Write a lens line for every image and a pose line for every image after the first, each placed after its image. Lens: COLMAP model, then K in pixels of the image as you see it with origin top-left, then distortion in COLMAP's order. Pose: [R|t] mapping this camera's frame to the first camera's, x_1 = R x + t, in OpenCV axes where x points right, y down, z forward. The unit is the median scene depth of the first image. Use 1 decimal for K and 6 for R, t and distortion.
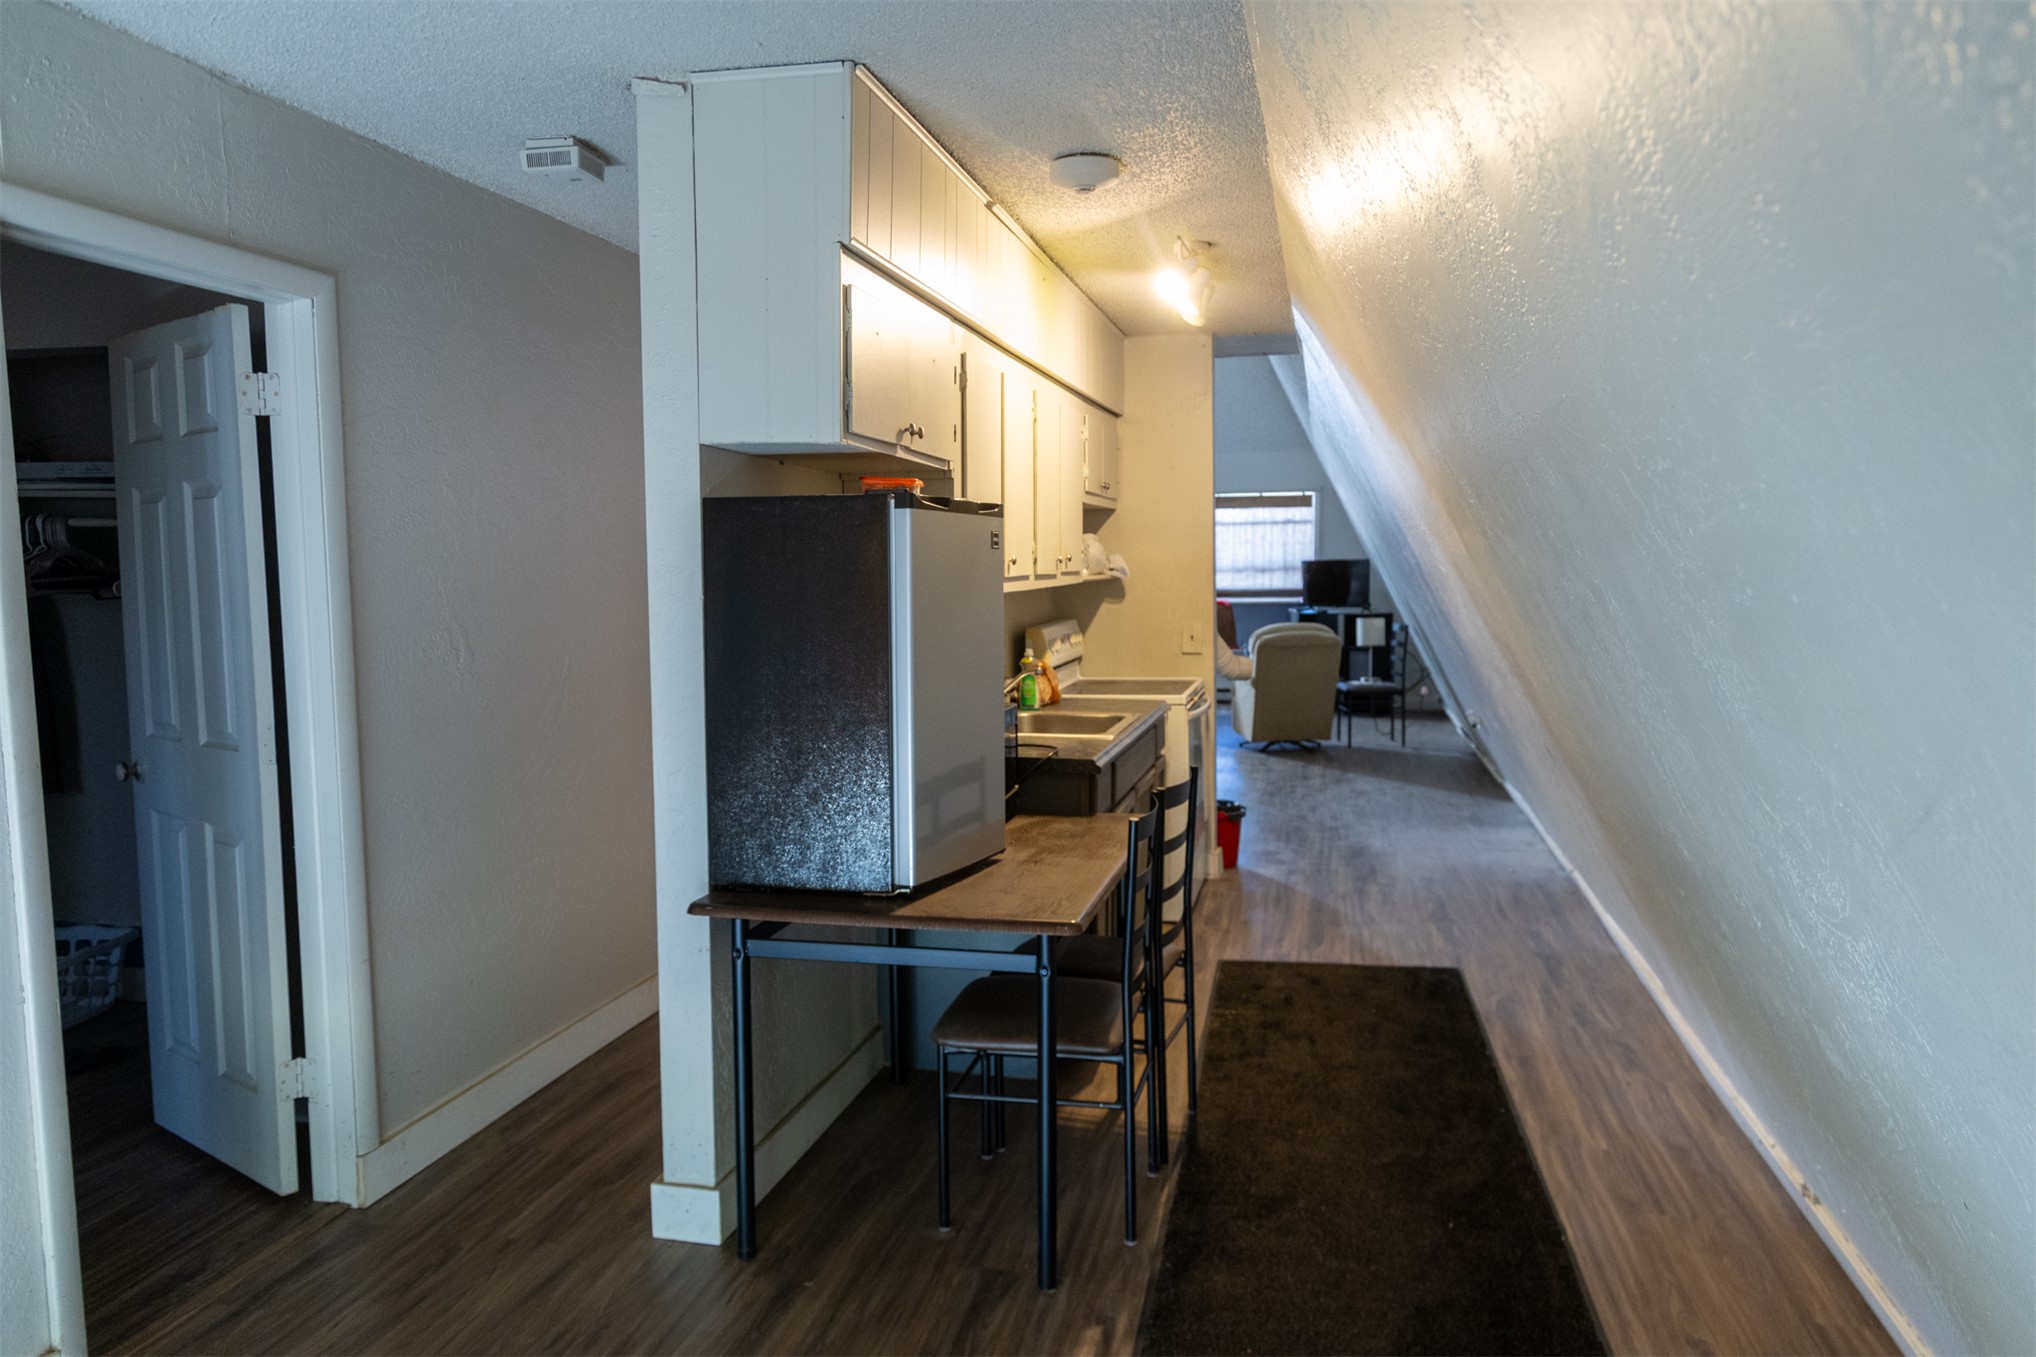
lens RADIAL K [[1421.2, 0, 1014.7], [0, 1421.2, 679.0], [0, 0, 1]] dist [0.012373, -0.003491]
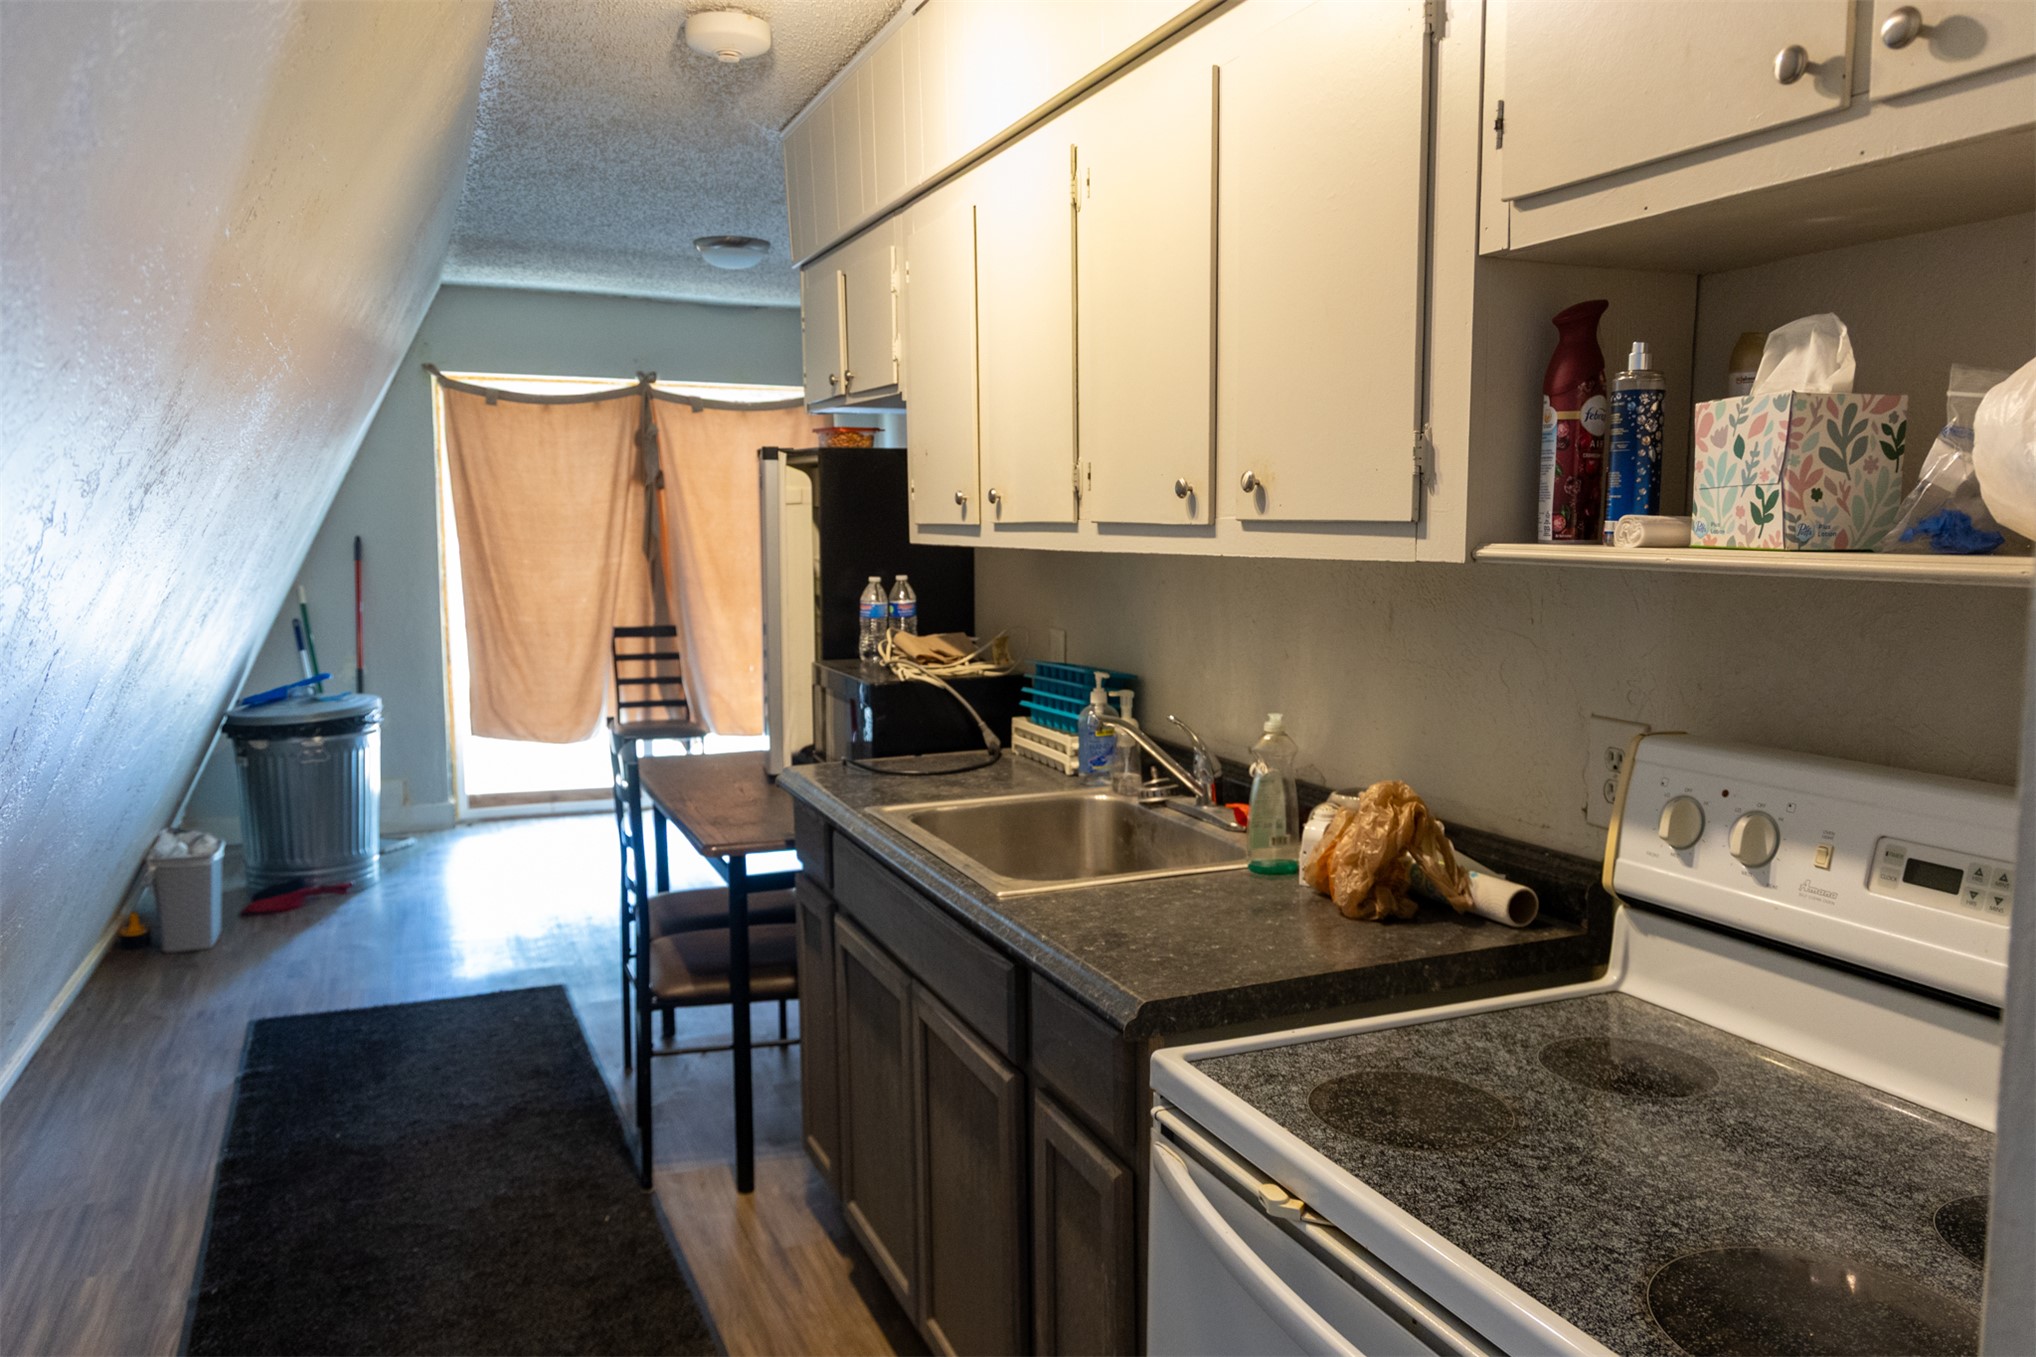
lens RADIAL K [[1421.2, 0, 1011.6], [0, 1421.2, 678.5], [0, 0, 1]] dist [0.012373, -0.003491]
pose [[-0.812336, 0.082375, -0.577343, 0.446107], [-0.035276, 0.981221, 0.189635, -0.155551], [0.582122, 0.174413, -0.794175, 1.914442]]
